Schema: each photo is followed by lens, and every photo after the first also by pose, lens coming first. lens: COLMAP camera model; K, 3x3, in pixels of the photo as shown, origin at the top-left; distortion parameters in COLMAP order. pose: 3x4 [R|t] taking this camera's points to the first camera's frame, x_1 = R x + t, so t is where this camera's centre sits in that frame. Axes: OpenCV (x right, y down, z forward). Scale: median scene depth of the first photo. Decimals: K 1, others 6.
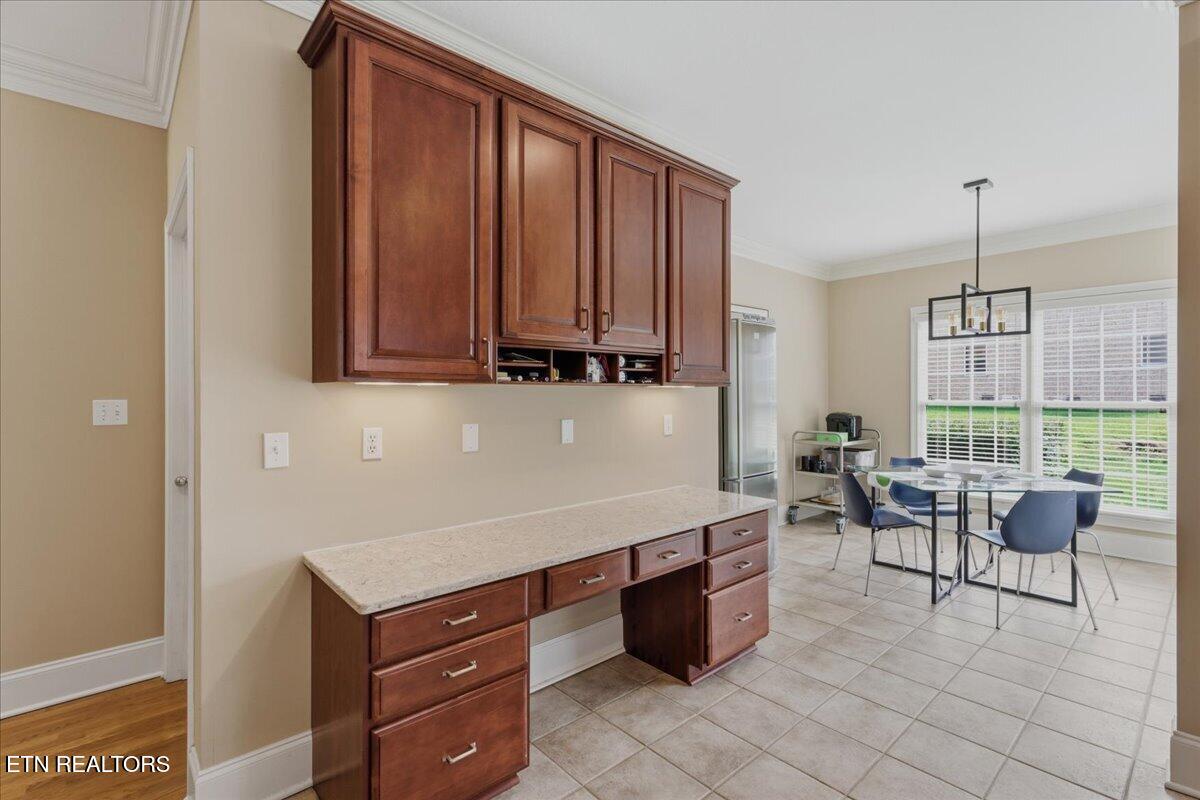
lens RADIAL K [[548.5, 0, 600.8], [0, 548.5, 395.7], [0, 0, 1]] dist [-0.000020, 0.000096]
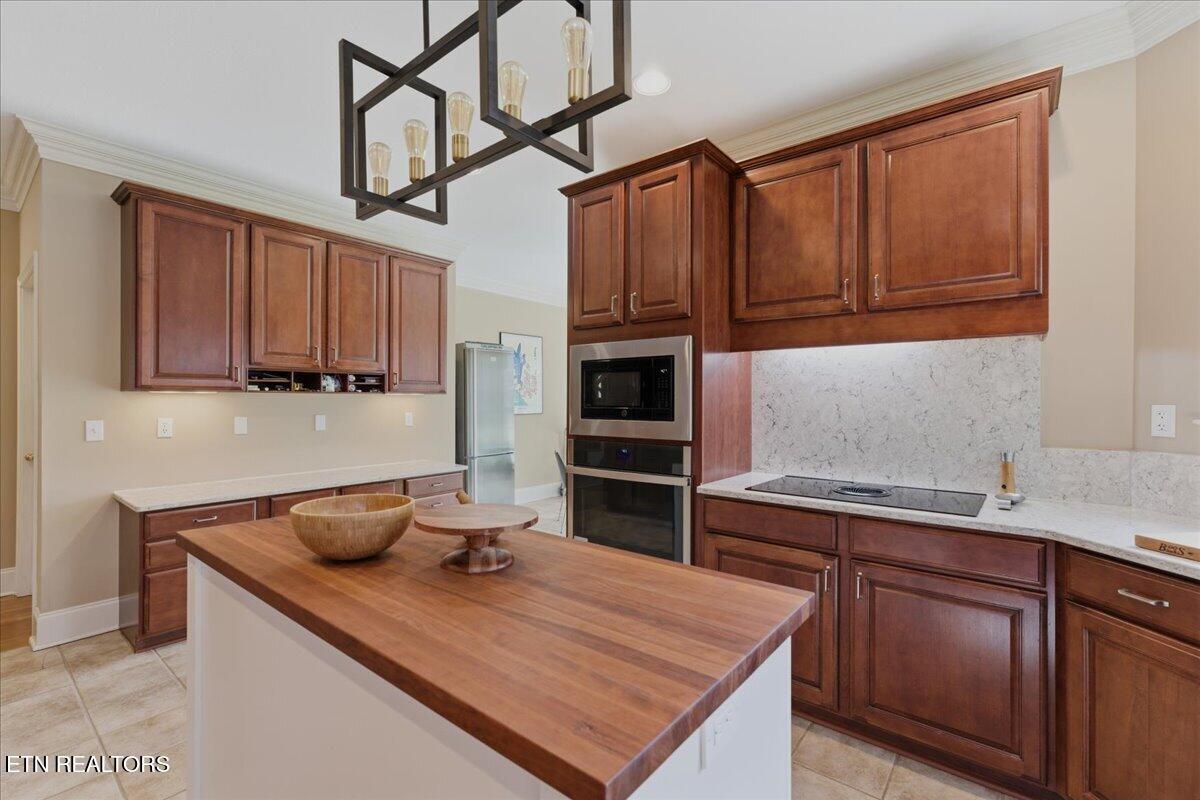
lens RADIAL K [[532.2, 0, 609.4], [0, 532.2, 399.7], [0, 0, 1]] dist [-0.000541, 0.000486]
pose [[0.985318, 0.003119, 0.170699, 0.615466], [-0.002552, 0.999990, -0.003541, 0.004040], [-0.170708, 0.003054, 0.985317, -0.790685]]
